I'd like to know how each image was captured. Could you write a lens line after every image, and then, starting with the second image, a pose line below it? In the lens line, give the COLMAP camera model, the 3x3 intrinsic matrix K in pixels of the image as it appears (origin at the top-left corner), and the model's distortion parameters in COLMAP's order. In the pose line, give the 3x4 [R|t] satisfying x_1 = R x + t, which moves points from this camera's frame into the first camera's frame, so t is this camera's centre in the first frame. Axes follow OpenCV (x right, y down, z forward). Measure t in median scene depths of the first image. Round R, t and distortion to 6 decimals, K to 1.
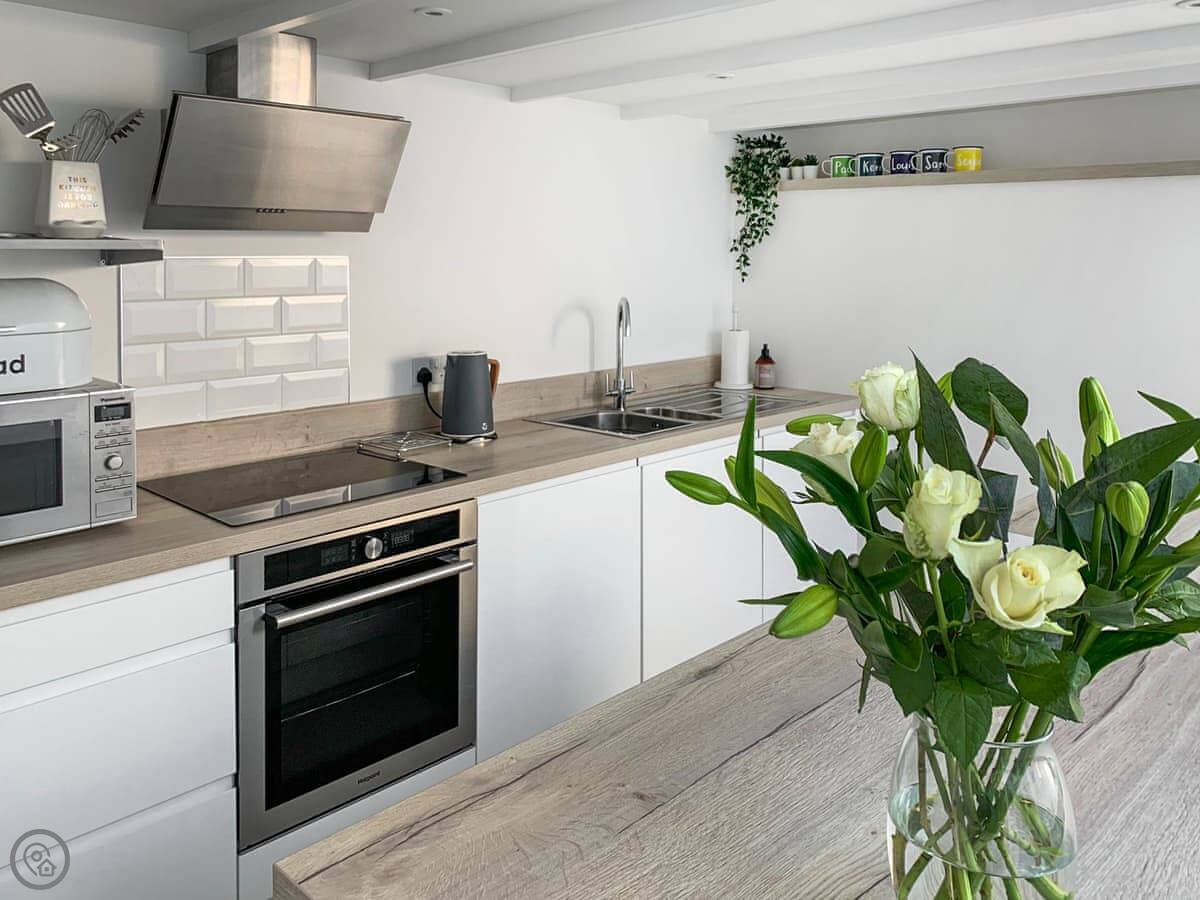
lens RADIAL K [[983.2, 0, 600.0], [0, 983.2, 450.0], [0, 0, 1]] dist [0.008117, -0.002091]
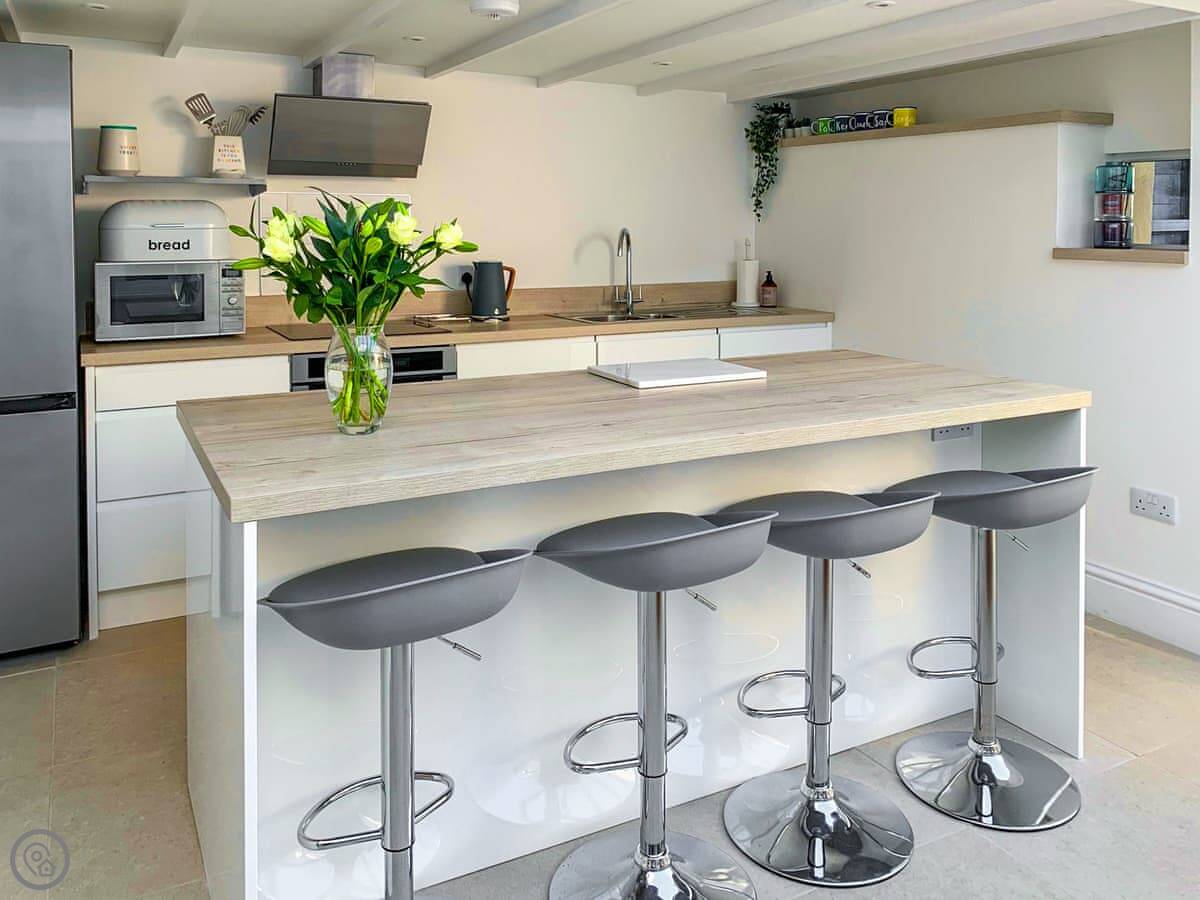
lens RADIAL K [[983.2, 0, 600.0], [0, 983.2, 450.0], [0, 0, 1]] dist [0.008117, -0.002091]
pose [[0.960721, 0.059181, -0.271131, 0.359230], [-0.052192, 0.998094, 0.032925, 0.102915], [0.272563, -0.017480, 0.961979, -0.308114]]
